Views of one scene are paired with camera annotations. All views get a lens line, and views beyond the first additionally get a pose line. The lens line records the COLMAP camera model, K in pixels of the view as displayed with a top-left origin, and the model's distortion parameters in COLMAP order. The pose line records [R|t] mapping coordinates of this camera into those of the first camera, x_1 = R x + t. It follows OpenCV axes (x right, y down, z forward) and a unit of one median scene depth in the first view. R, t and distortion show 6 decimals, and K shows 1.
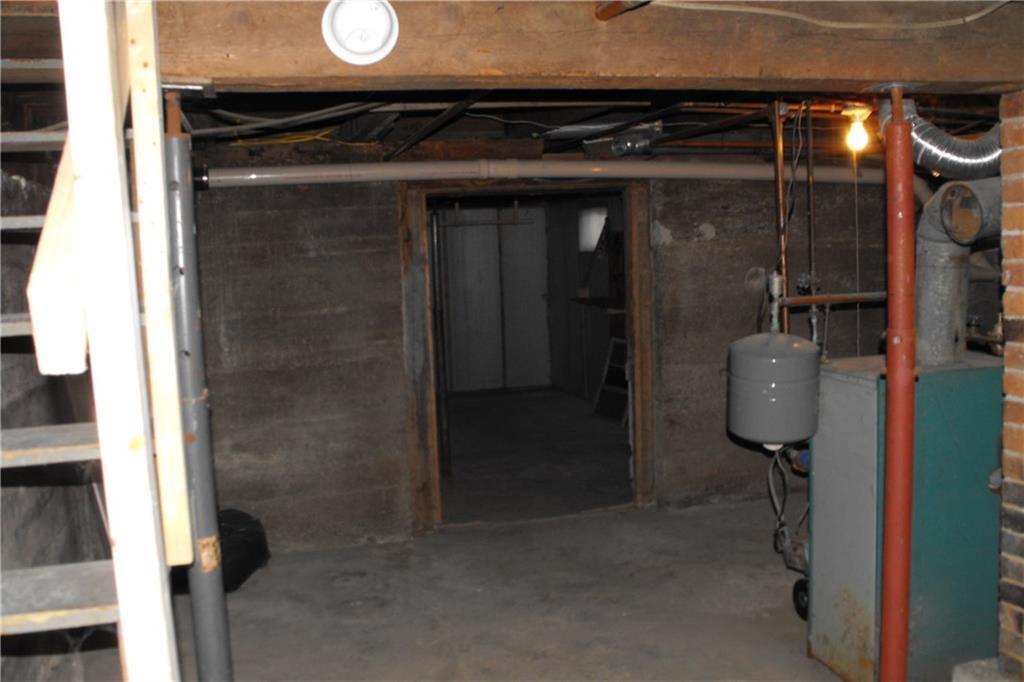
lens RADIAL K [[1025.1, 0, 512.0], [0, 1025.1, 341.0], [0, 0, 1]] dist [-0.218659, 0.240157]
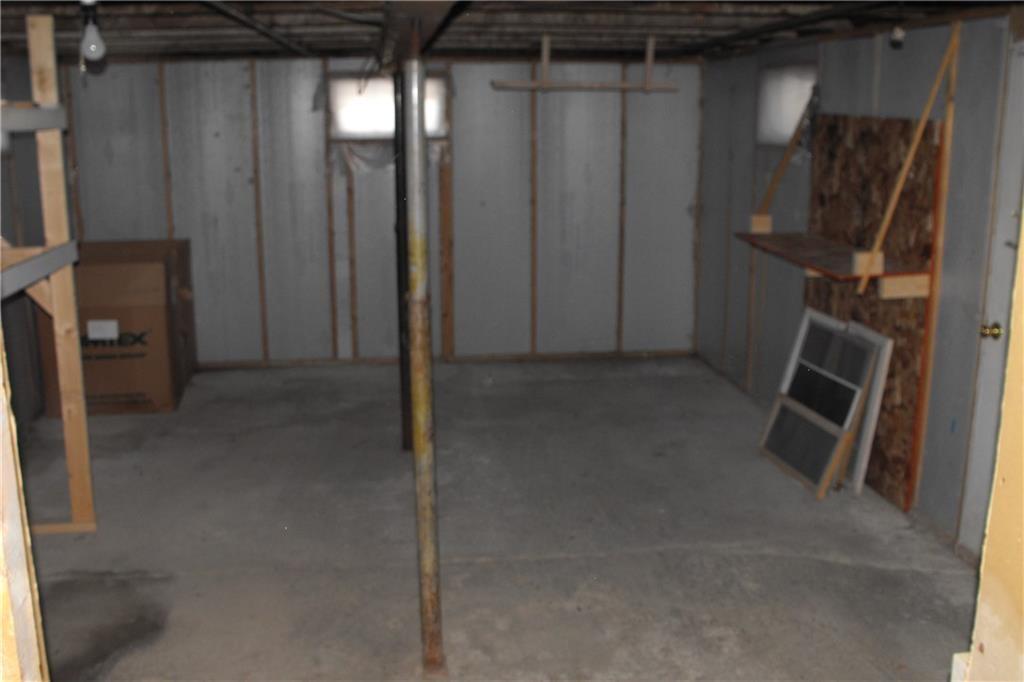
lens RADIAL K [[1025.1, 0, 512.0], [0, 1025.1, 341.0], [0, 0, 1]] dist [-0.218659, 0.240157]
pose [[0.988255, 0.066769, -0.137452, 0.014775], [-0.048601, 0.990120, 0.131531, -0.042241], [0.144876, -0.123306, 0.981736, 0.380987]]
